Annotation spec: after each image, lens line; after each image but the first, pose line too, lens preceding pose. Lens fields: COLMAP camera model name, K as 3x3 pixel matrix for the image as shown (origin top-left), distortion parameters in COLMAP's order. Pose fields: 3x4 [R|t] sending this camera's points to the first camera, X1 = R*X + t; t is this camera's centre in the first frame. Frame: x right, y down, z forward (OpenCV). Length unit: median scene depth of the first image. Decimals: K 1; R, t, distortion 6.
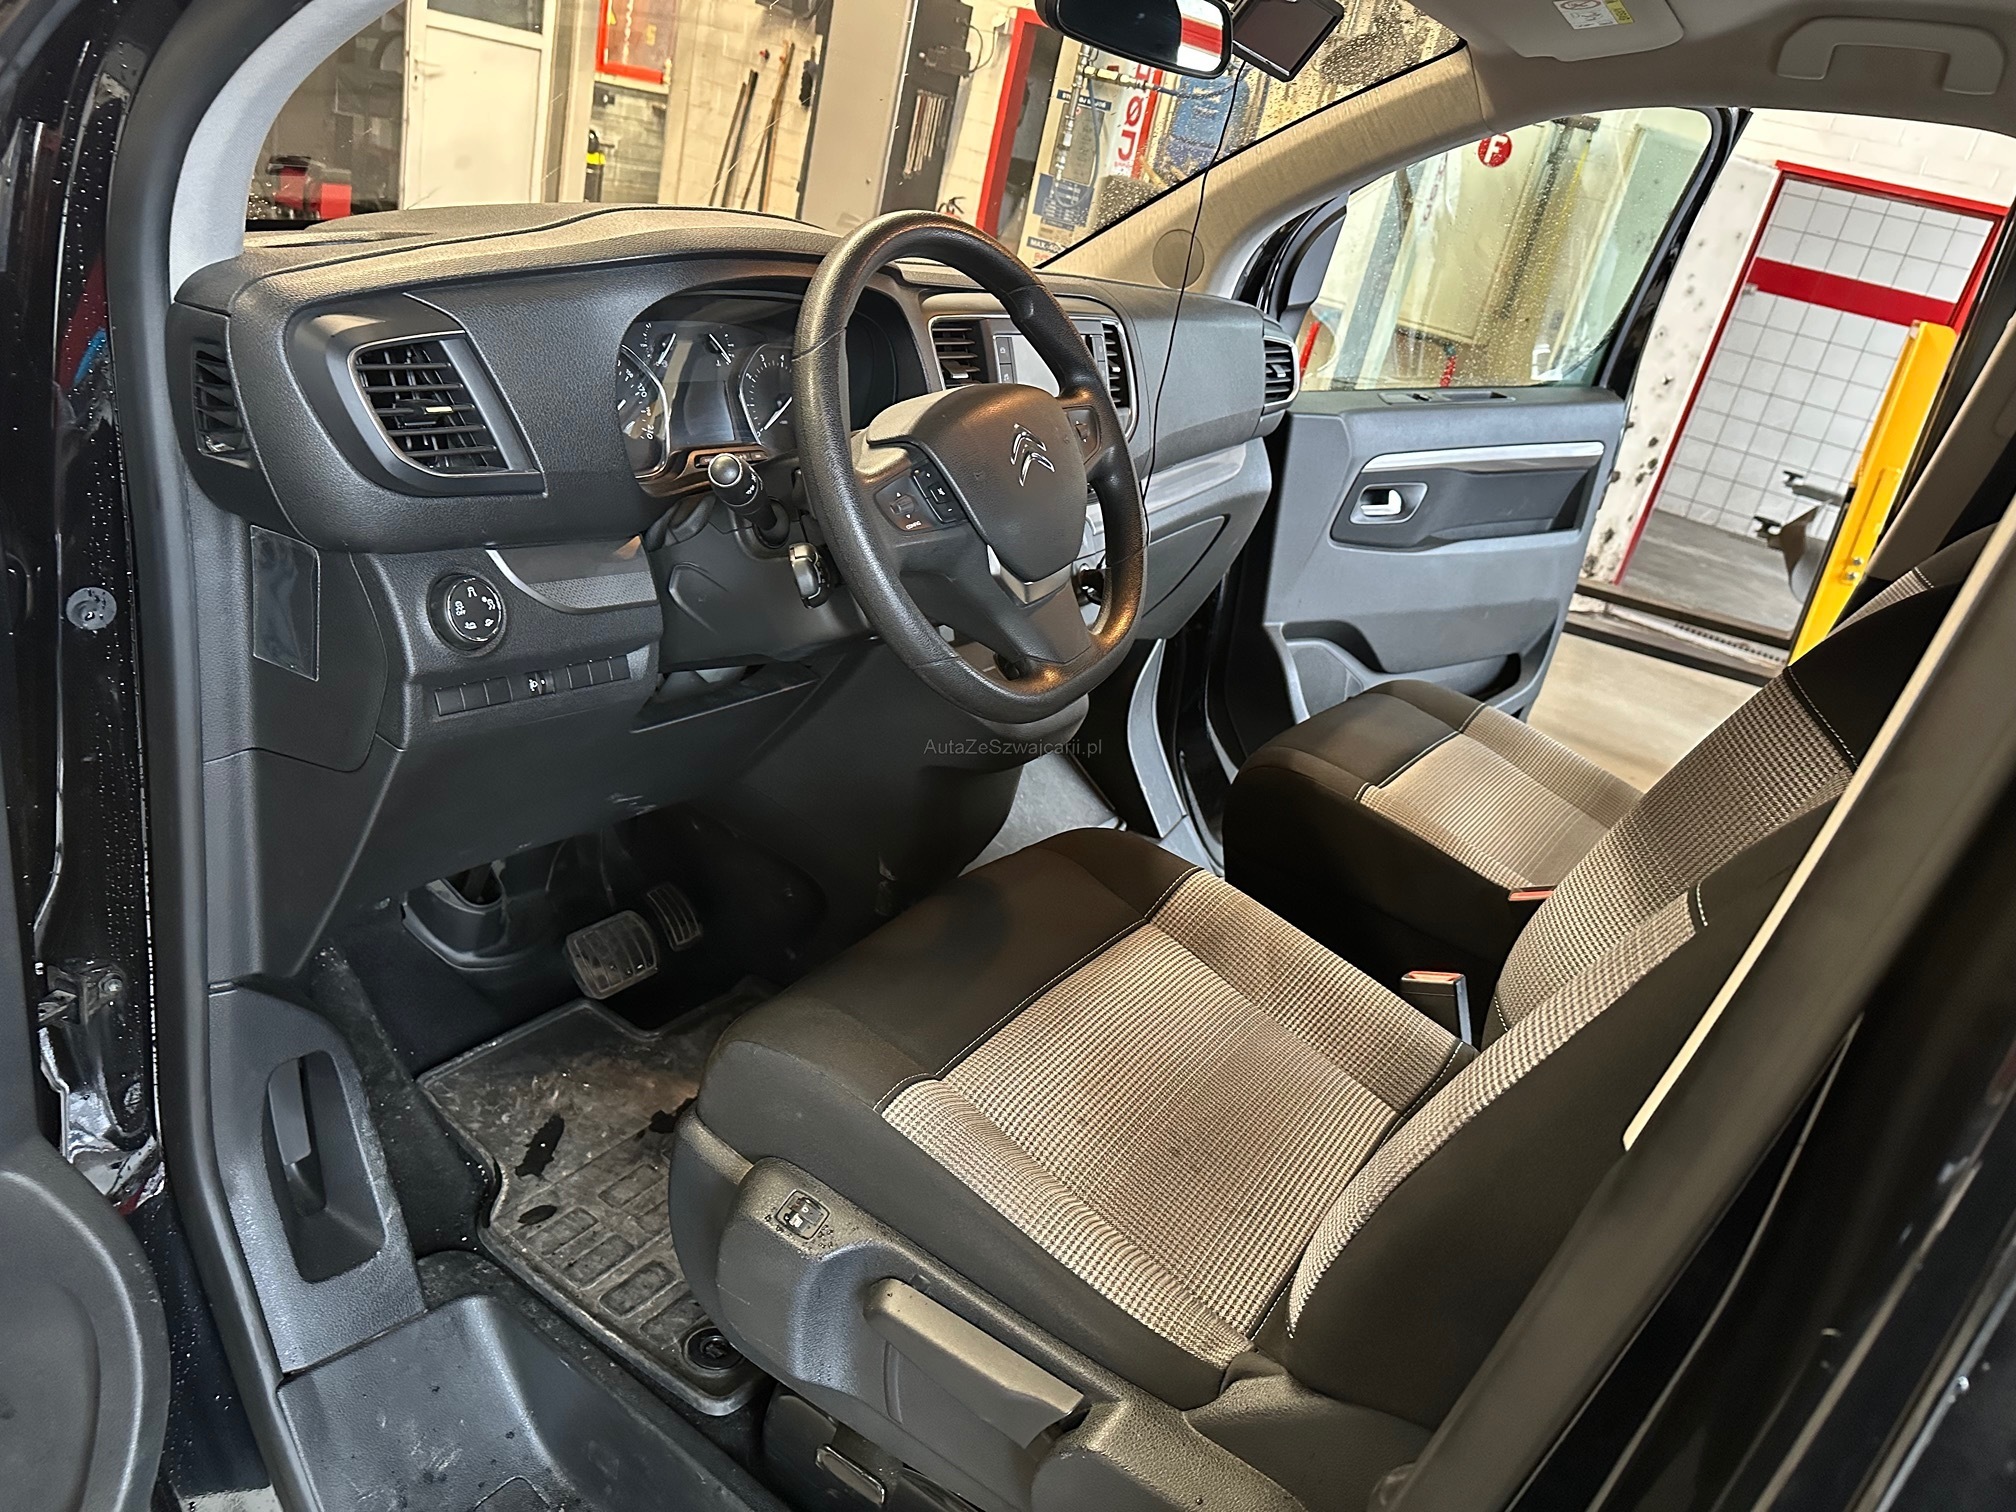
lens RADIAL K [[1437.7, 0, 1003.6], [0, 1437.7, 742.0], [0, 0, 1]] dist [0.010838, -0.011286]
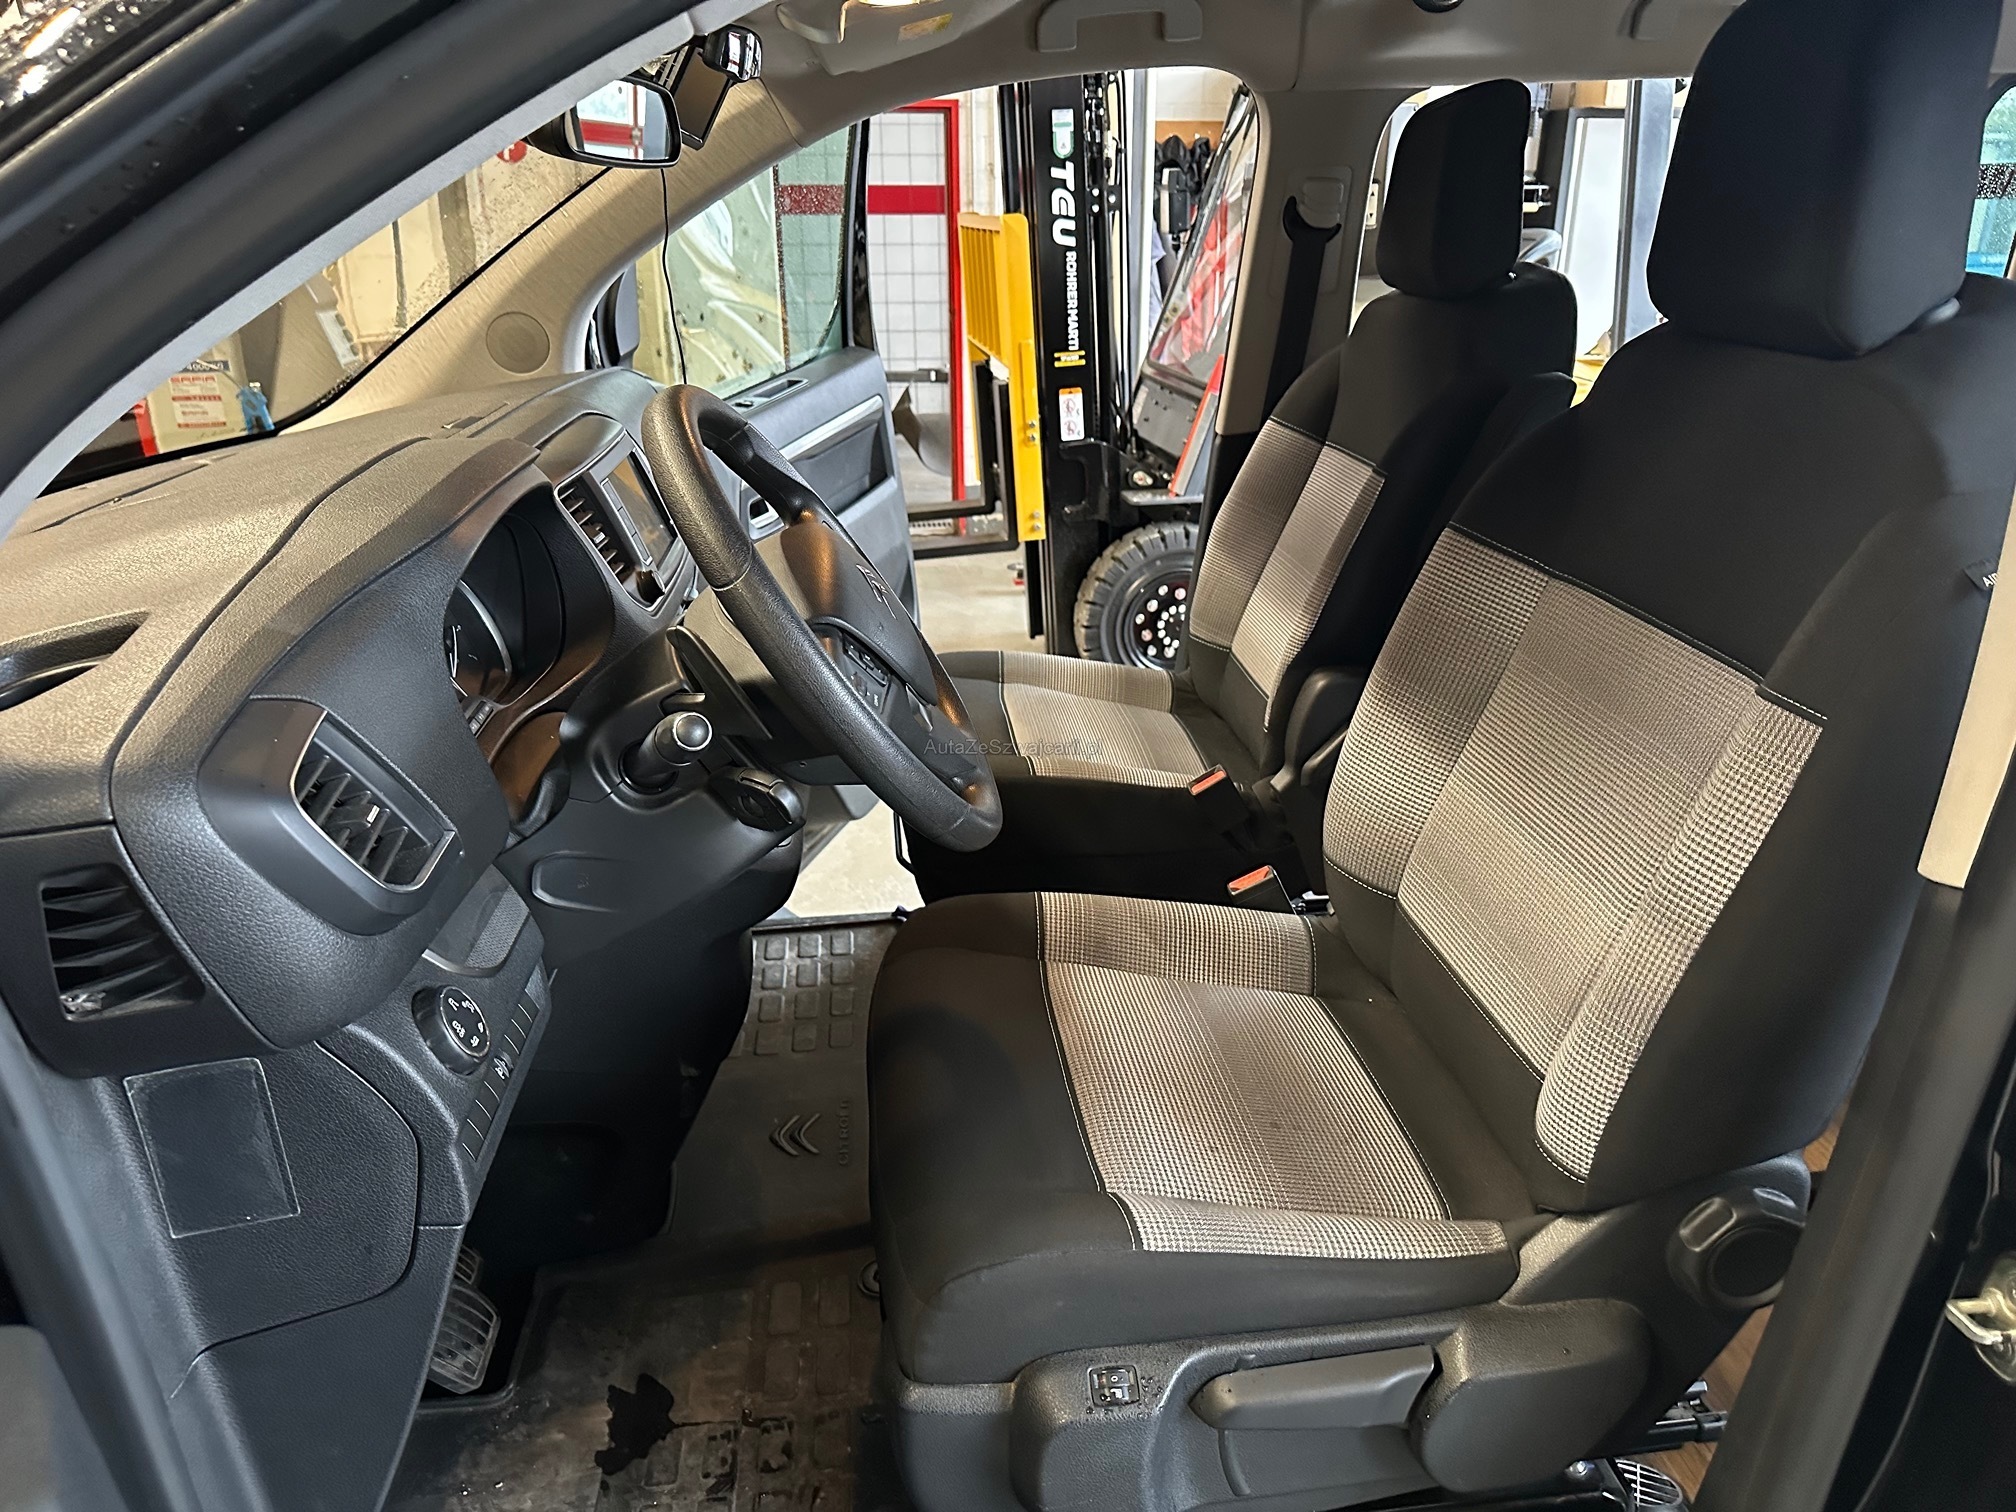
lens RADIAL K [[1437.7, 0, 1003.6], [0, 1437.7, 742.0], [0, 0, 1]] dist [0.010838, -0.011286]
pose [[0.752298, -0.421245, 0.506558, -0.196221], [0.413569, 0.900467, 0.134614, -0.087856], [-0.512844, 0.108227, 0.851632, 0.062813]]
